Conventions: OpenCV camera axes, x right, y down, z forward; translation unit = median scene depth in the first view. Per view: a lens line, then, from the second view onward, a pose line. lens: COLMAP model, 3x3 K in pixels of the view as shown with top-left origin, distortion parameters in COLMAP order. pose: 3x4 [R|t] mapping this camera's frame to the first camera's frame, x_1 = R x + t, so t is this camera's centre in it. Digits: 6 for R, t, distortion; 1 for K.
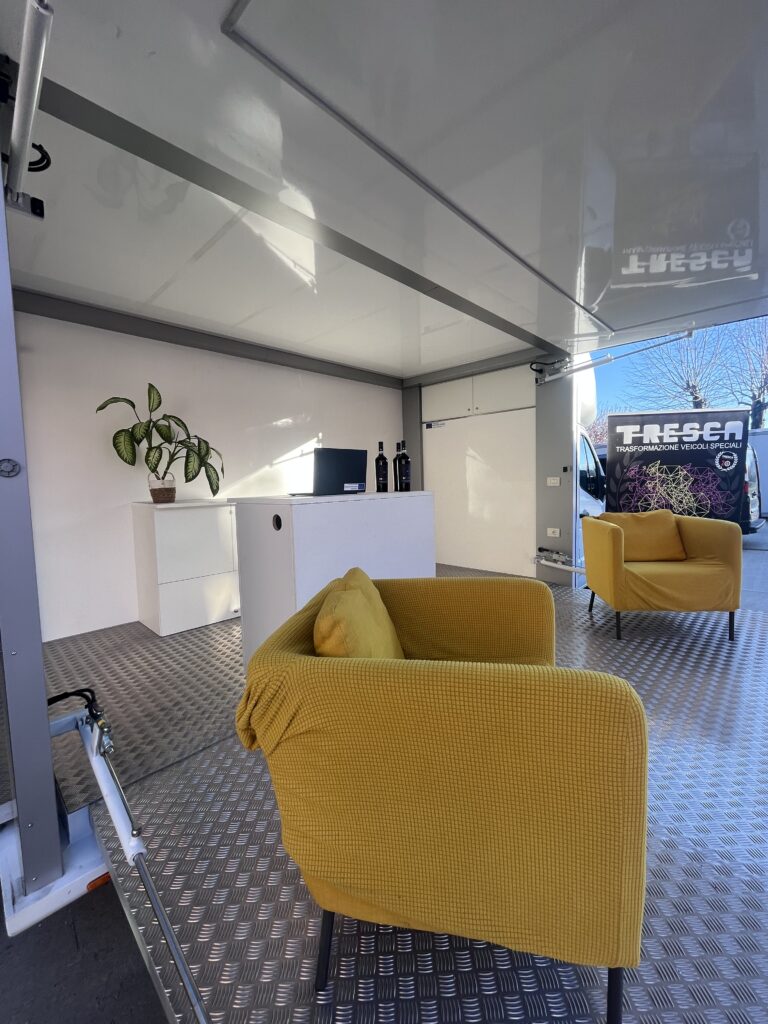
lens RADIAL K [[418.3, 0, 385.5], [0, 418.3, 510.1], [0, 0, 1]] dist [-0.001765, -0.000425]
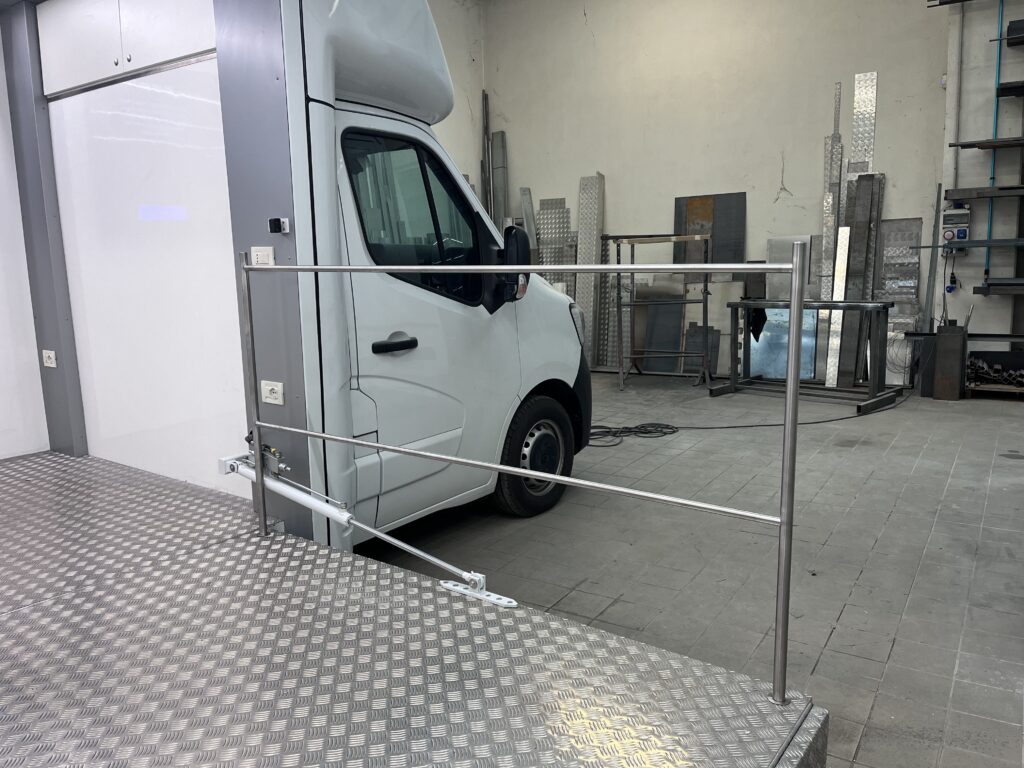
lens RADIAL K [[779.5, 0, 517.1], [0, 779.5, 389.2], [0, 0, 1]] dist [0.053053, -0.073198]
pose [[0.990371, -0.008445, 0.138179, 0.568408], [-0.004699, 0.995512, 0.094521, -0.020174], [-0.138357, -0.094260, 0.985887, 0.281713]]
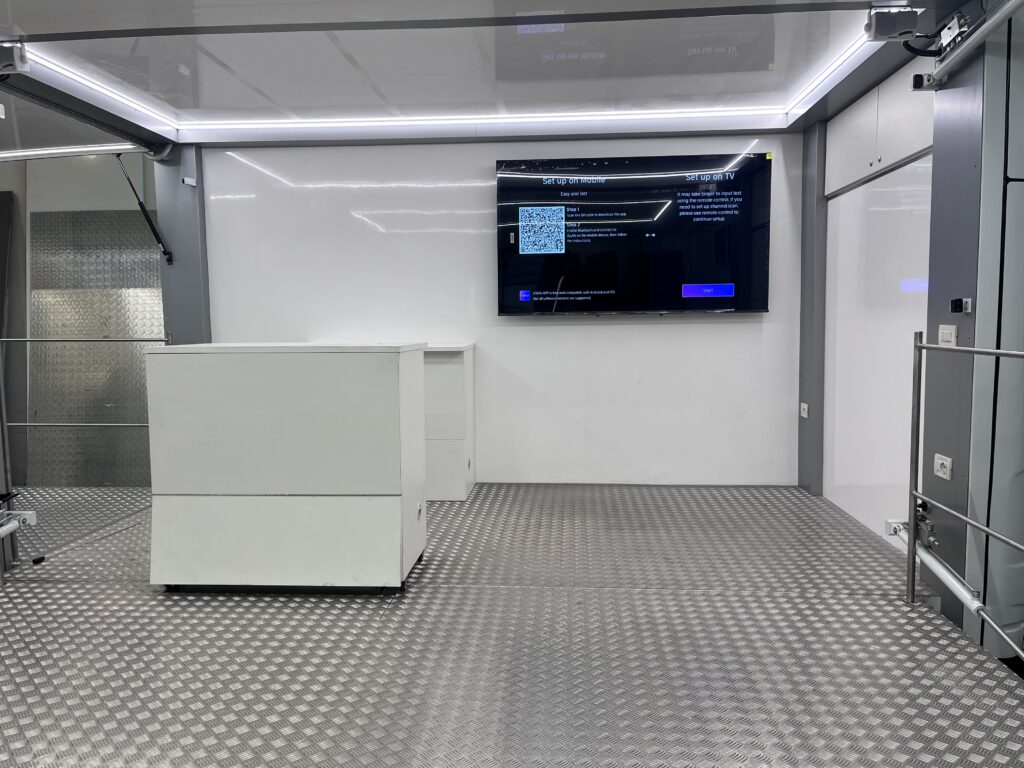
lens RADIAL K [[778.2, 0, 512.0], [0, 778.2, 388.6], [0, 0, 1]] dist [0.078025, -0.088992]
pose [[0.637483, 0.087522, -0.765477, 0.762272], [-0.061143, 0.996140, 0.062976, -0.044558], [0.768035, 0.006658, 0.640374, 0.236654]]
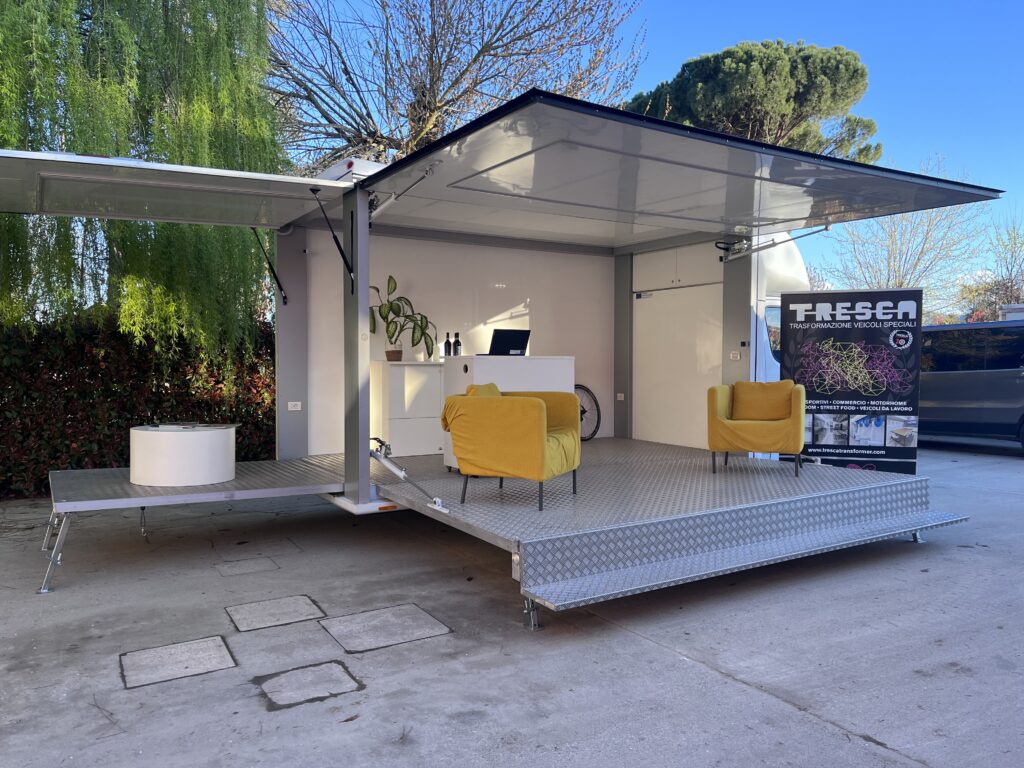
lens RADIAL K [[776.2, 0, 517.6], [0, 776.2, 392.7], [0, 0, 1]] dist [0.080793, -0.111585]
pose [[0.968245, 0.039642, -0.246841, 0.387048], [-0.045690, 0.998778, -0.018819, 0.090227], [0.245794, 0.029500, 0.968873, -1.073594]]
